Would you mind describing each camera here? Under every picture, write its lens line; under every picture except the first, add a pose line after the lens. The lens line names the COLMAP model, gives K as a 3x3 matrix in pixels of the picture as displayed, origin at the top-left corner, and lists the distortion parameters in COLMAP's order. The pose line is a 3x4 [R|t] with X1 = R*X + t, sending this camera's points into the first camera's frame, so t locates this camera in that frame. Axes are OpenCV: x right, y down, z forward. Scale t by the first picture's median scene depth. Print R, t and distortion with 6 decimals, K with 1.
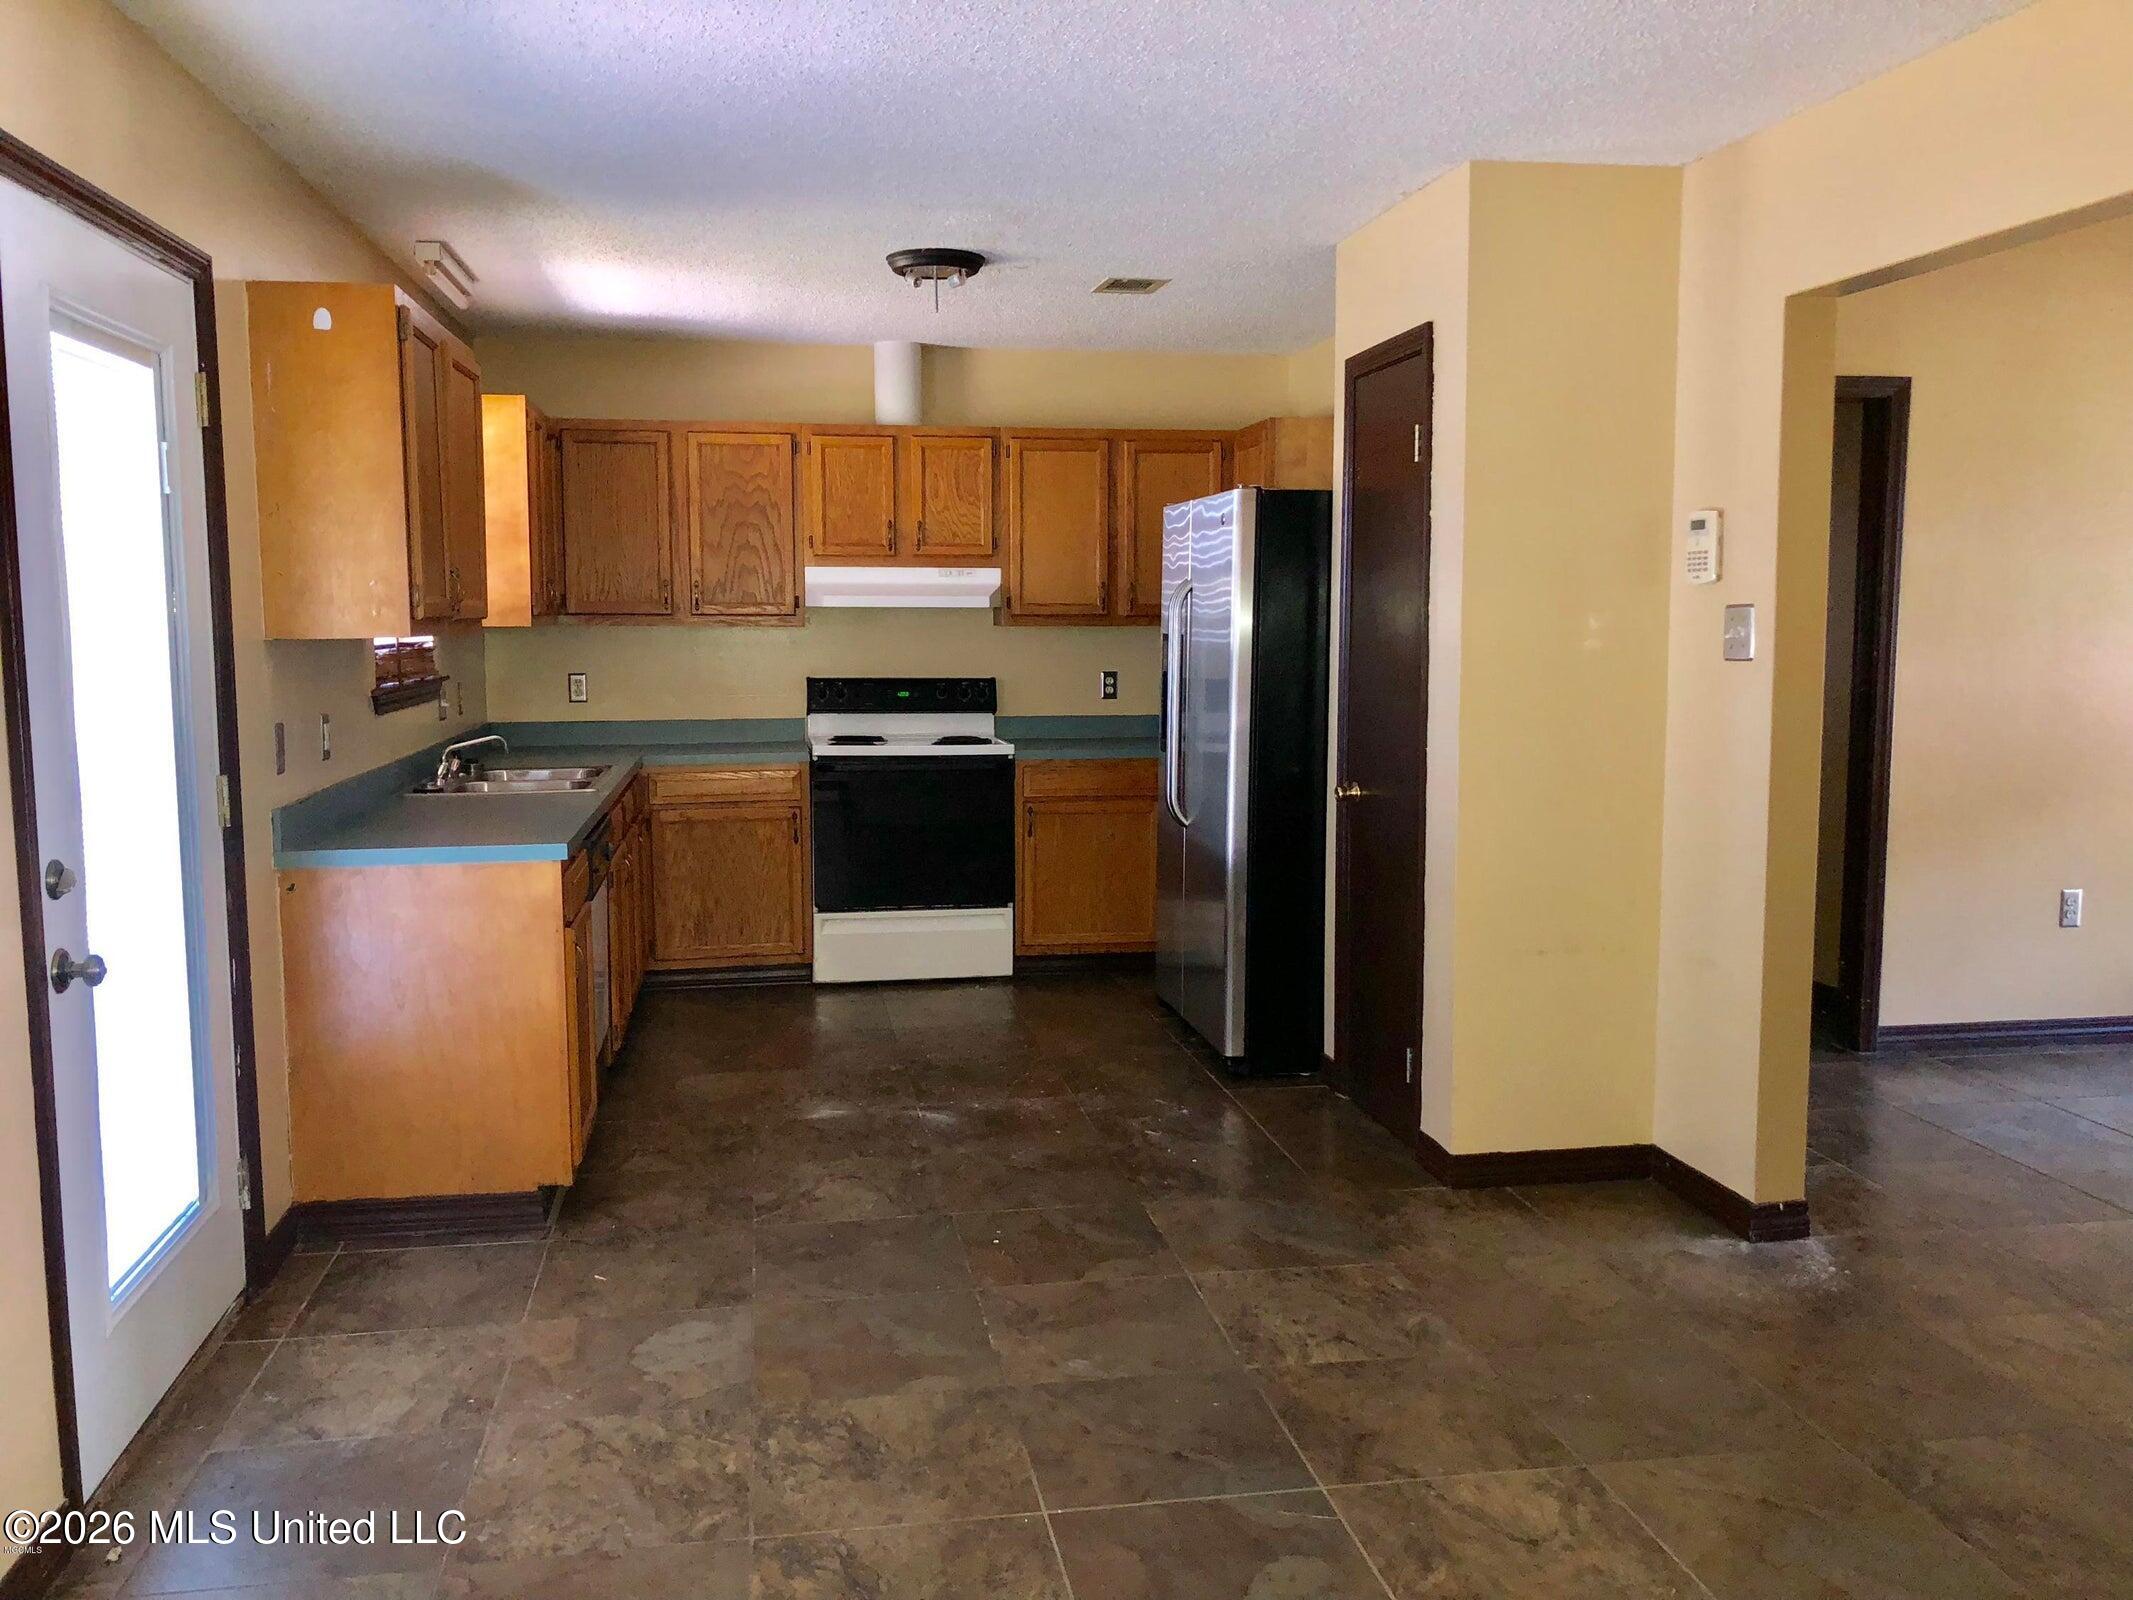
lens RADIAL K [[1743.1, 0, 1049.6], [0, 1743.1, 796.5], [0, 0, 1]] dist [0.012175, -0.042723]
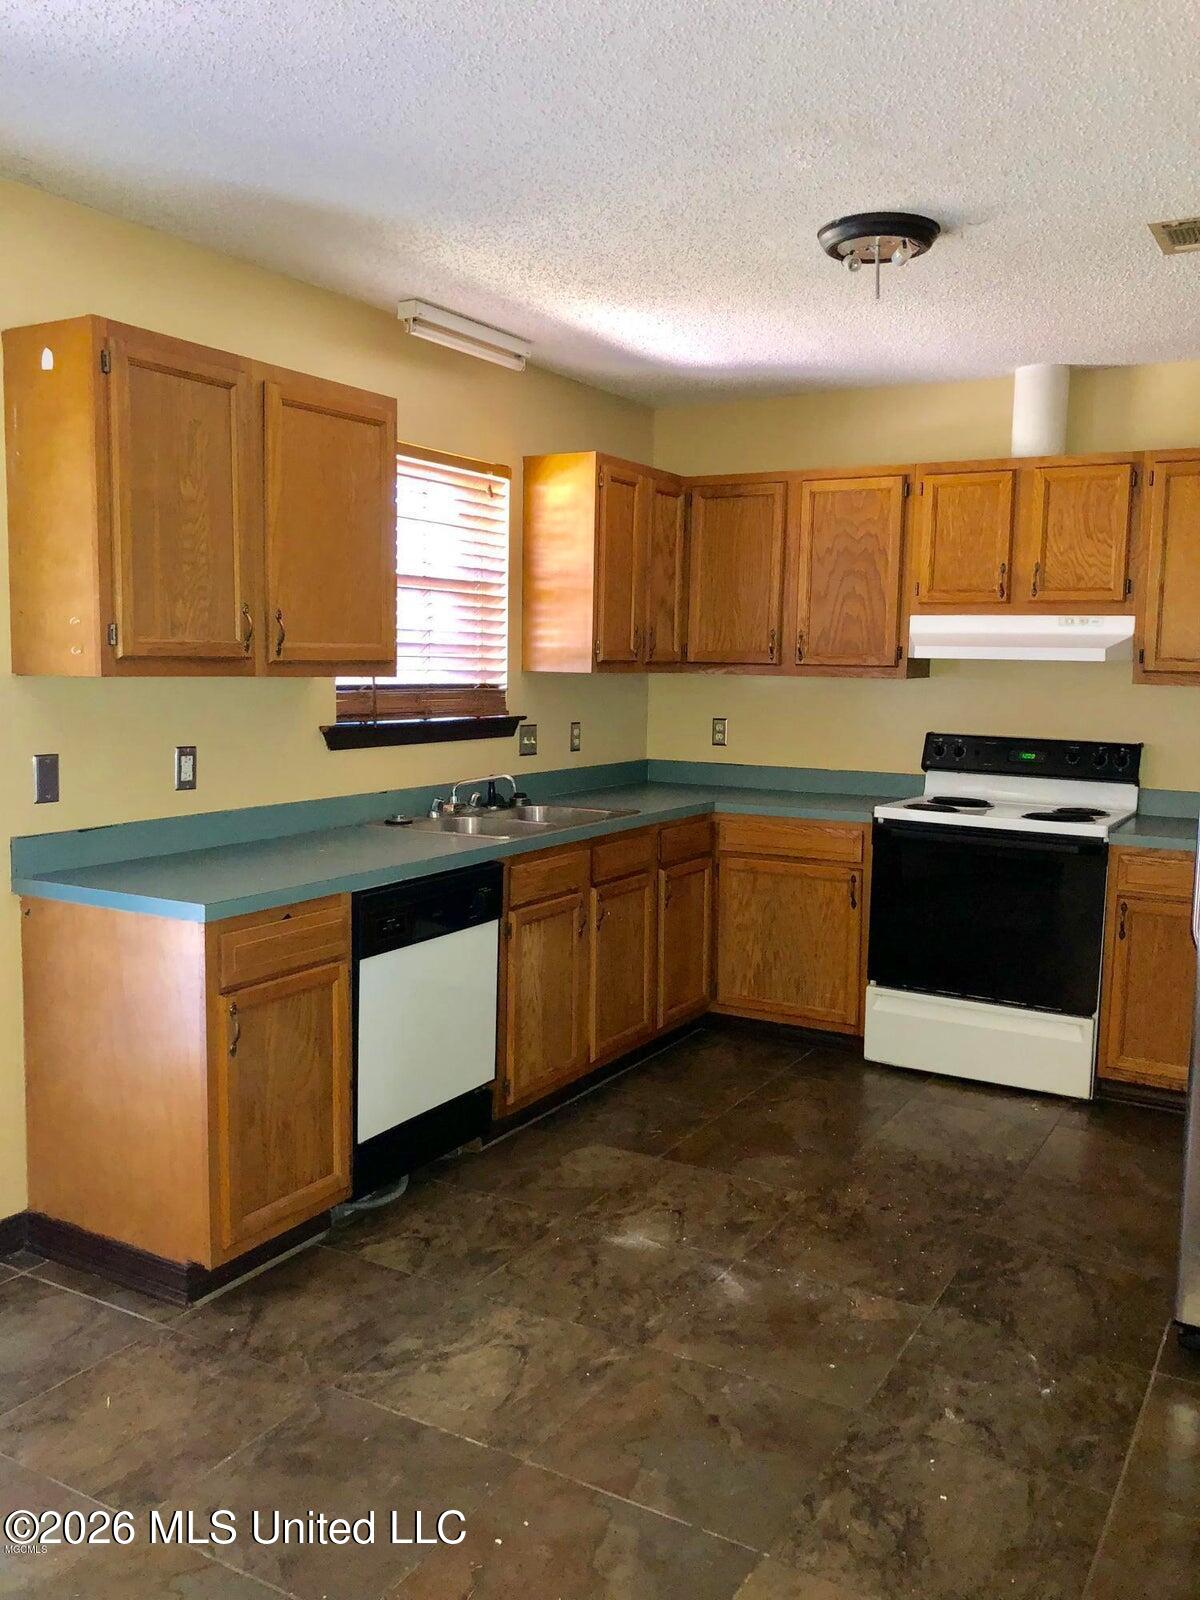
lens RADIAL K [[1307.5, 0, 582.9], [0, 1307.5, 790.9], [0, 0, 1]] dist [0.012175, -0.042723]
pose [[0.763928, 0.080736, -0.640231, 0.188173], [-0.083849, 0.996150, 0.025570, -0.041764], [0.639831, 0.034149, 0.767757, 0.355006]]
